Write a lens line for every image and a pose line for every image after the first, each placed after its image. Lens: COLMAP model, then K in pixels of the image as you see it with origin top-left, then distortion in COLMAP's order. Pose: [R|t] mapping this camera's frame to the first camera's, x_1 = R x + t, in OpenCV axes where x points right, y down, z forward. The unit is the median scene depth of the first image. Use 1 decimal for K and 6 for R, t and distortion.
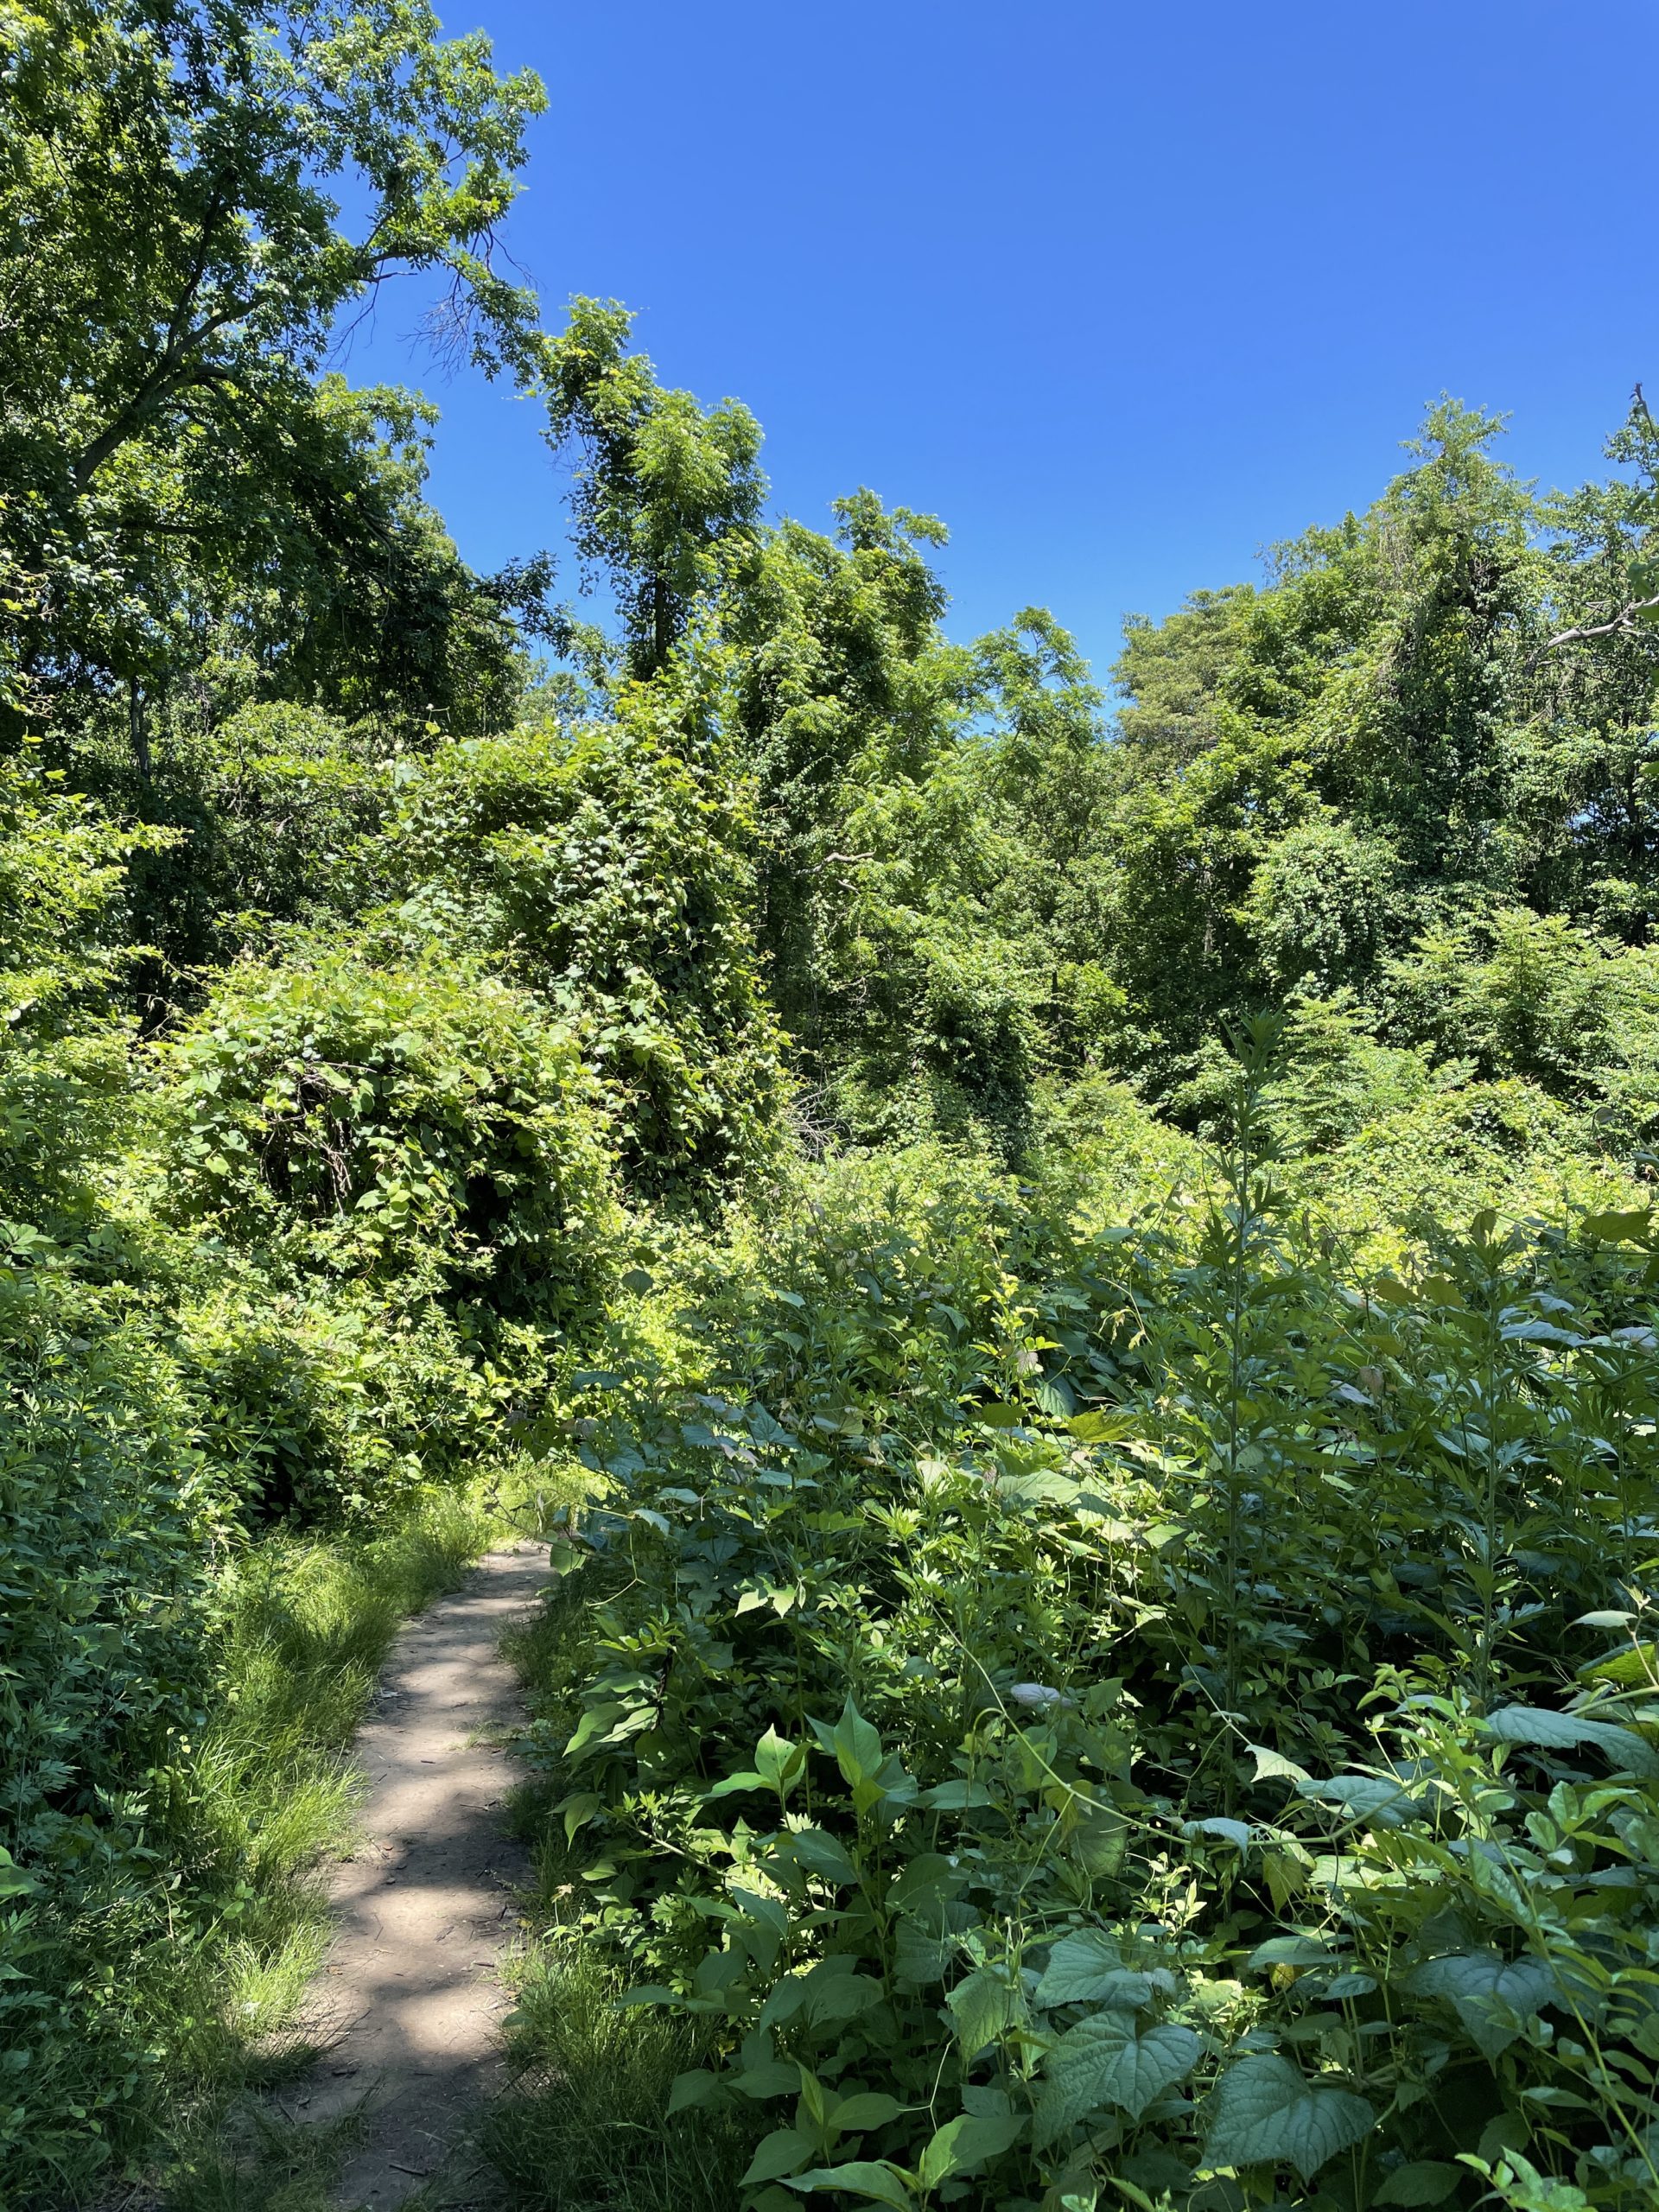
lens RADIAL K [[1454.2, 0, 826.1], [0, 1454.2, 1106.6], [0, 0, 1]] dist [0.002122, -0.002994]
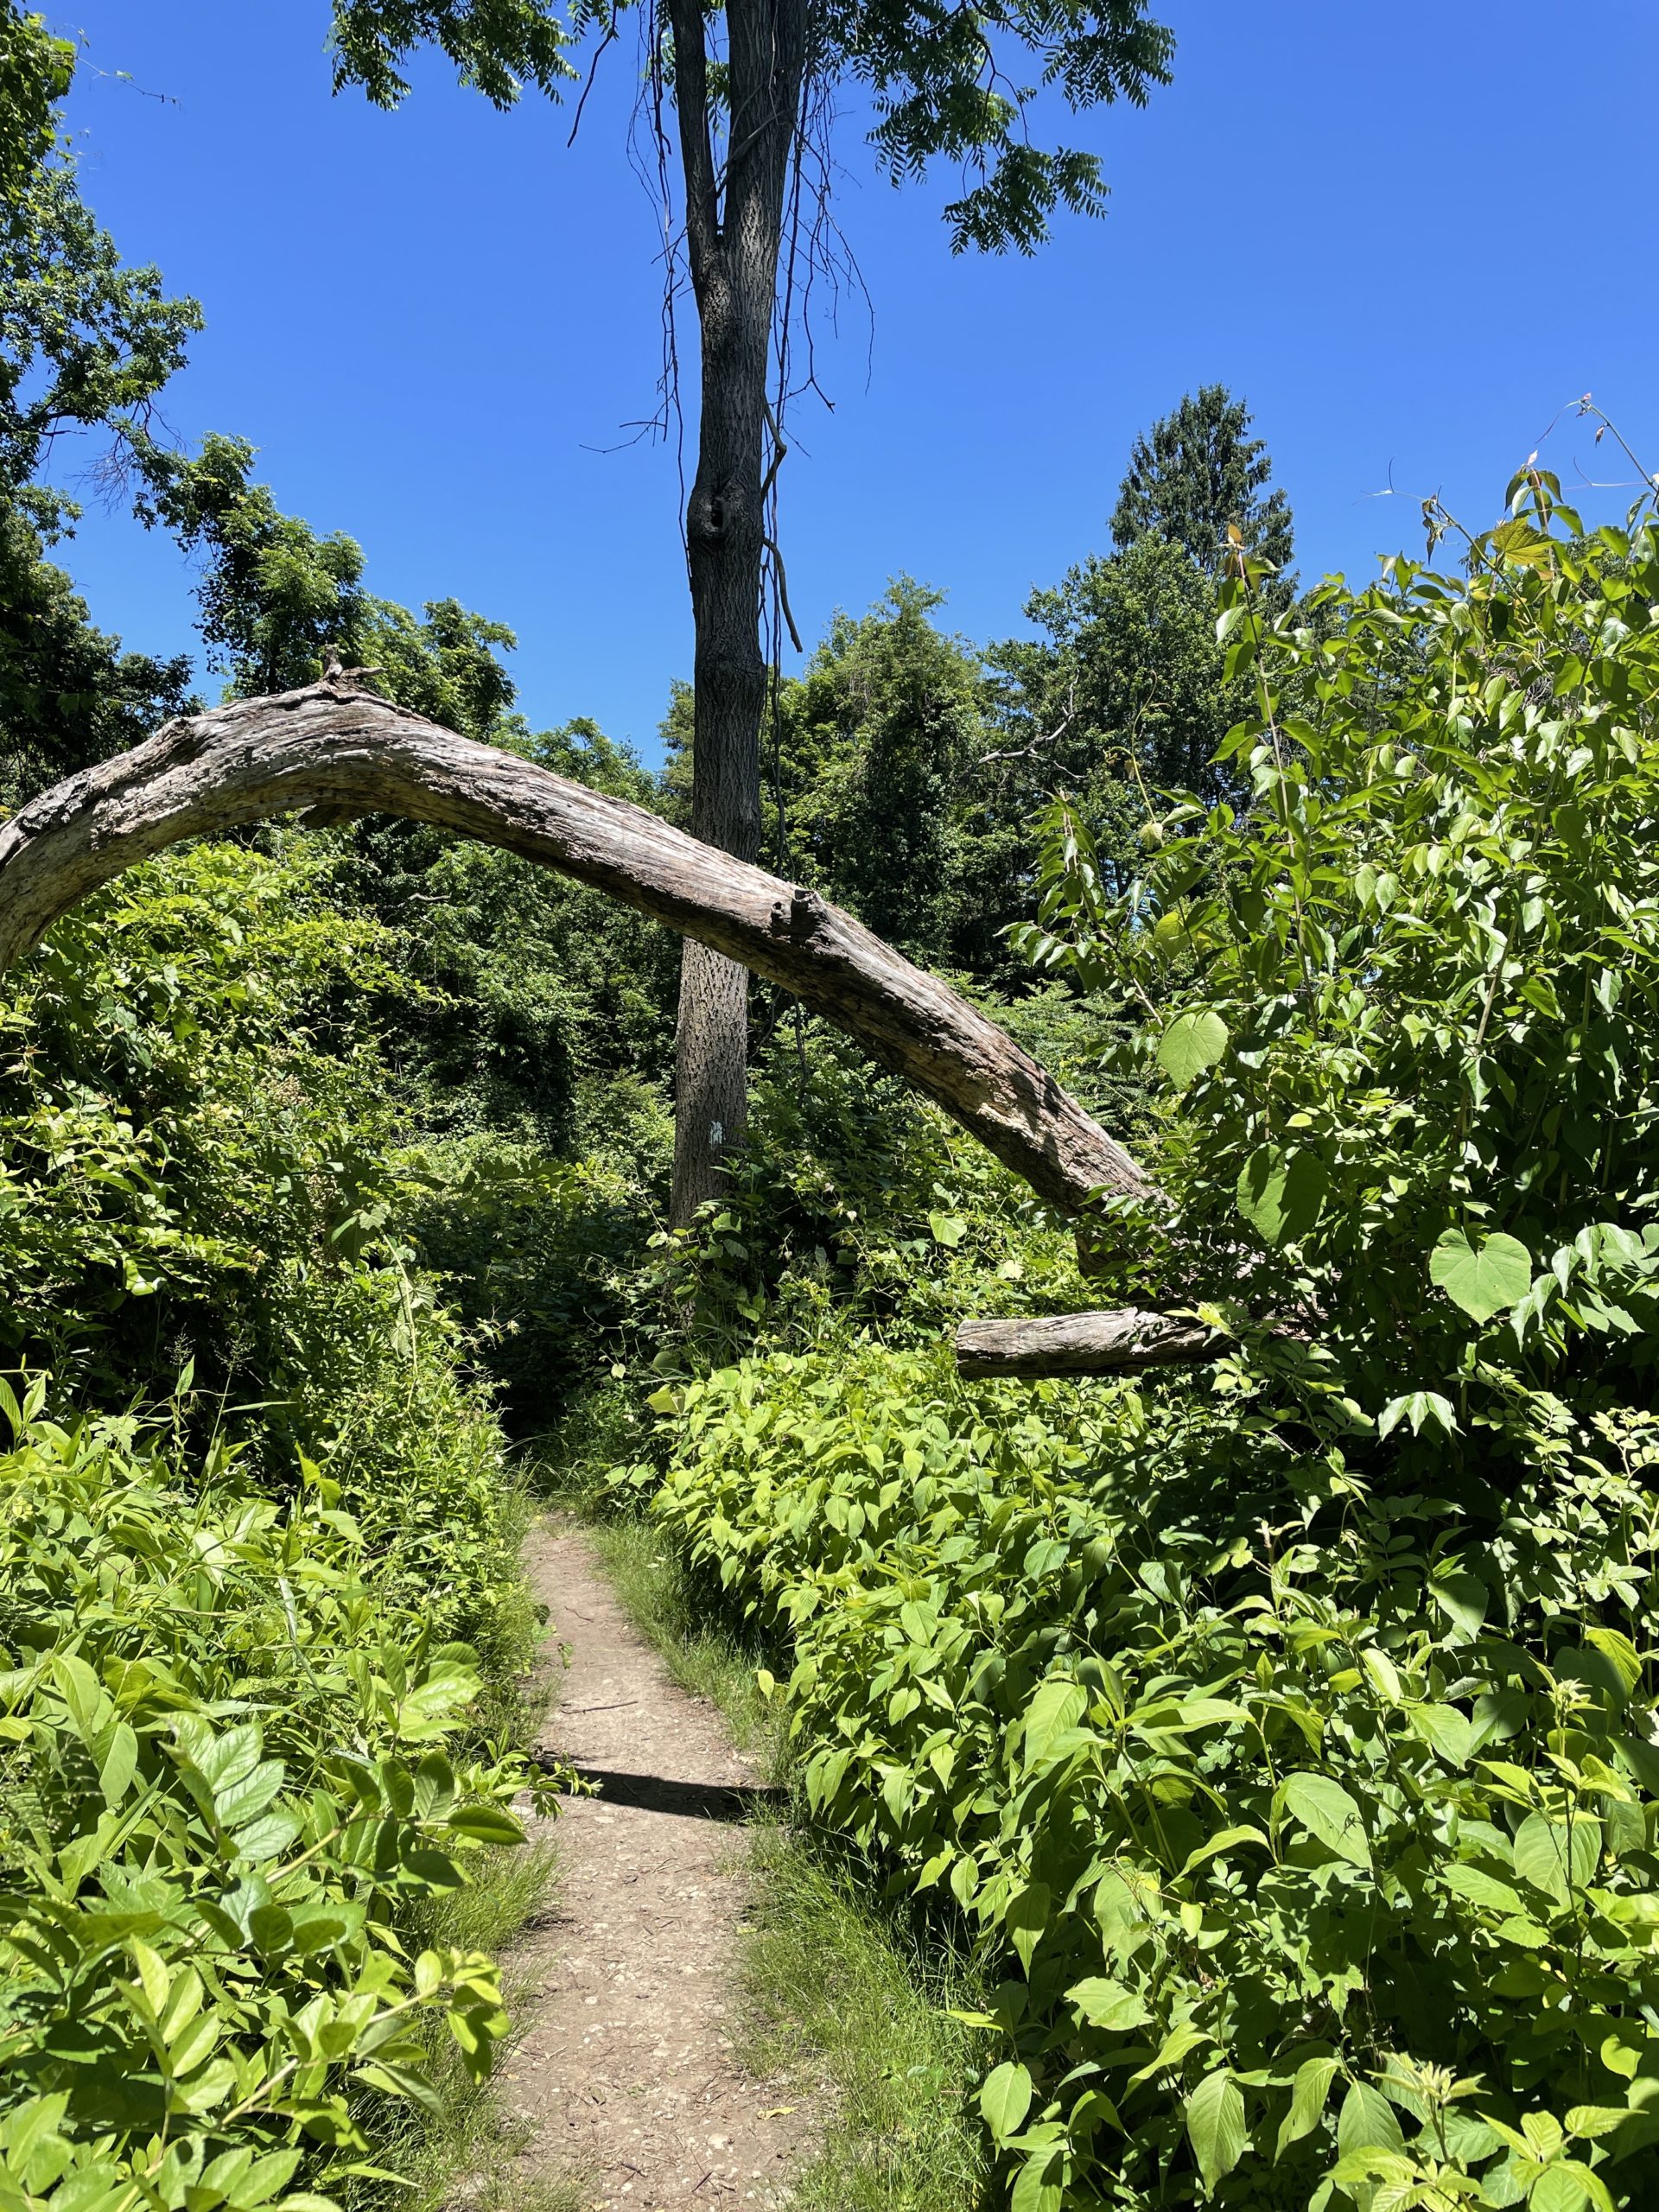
lens RADIAL K [[1454.2, 0, 829.2], [0, 1454.2, 1095.5], [0, 0, 1]] dist [0.002122, -0.002994]
pose [[0.956129, 0.026179, 0.291774, -0.014960], [-0.028980, 0.999566, 0.005279, -0.020753], [-0.291509, -0.013503, 0.956473, -0.286279]]
